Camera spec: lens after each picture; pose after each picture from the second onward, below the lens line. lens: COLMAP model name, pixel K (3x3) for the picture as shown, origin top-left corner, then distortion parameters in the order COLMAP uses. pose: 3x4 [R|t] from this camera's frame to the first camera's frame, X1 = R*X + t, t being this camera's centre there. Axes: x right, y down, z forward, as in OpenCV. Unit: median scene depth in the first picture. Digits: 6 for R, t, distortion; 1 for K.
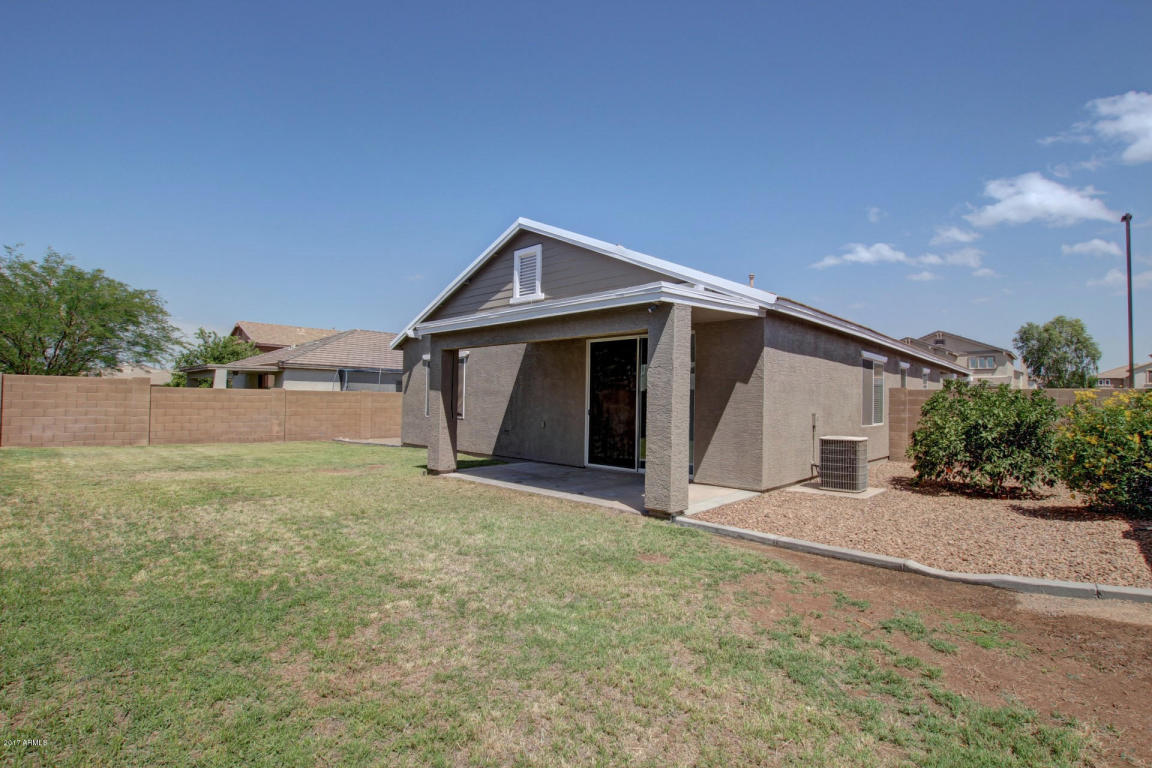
lens RADIAL K [[555.3, 0, 564.2], [0, 555.3, 385.9], [0, 0, 1]] dist [-0.021372, 0.000337]
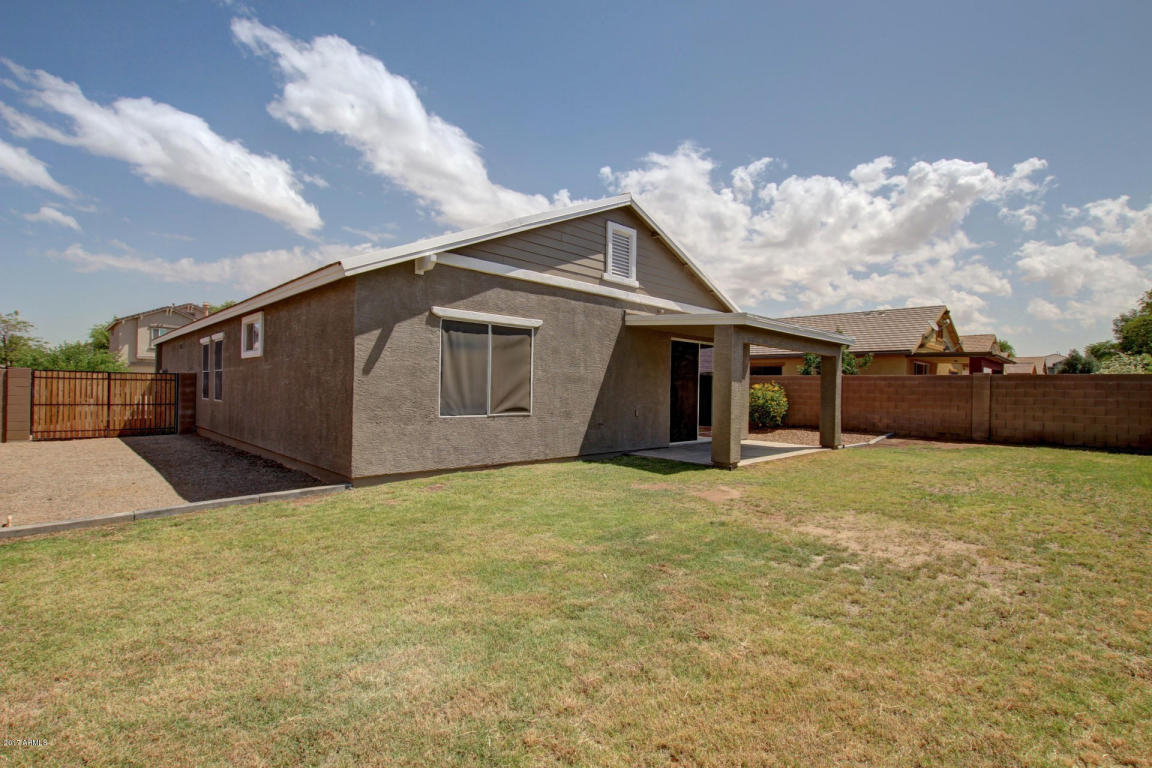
lens RADIAL K [[555.3, 0, 573.6], [0, 555.3, 387.6], [0, 0, 1]] dist [-0.021372, 0.000337]
pose [[0.014150, -0.010554, 0.999844, -0.970560], [-0.047476, 0.998809, 0.011215, 0.015024], [-0.998772, -0.047627, 0.013632, 1.028615]]
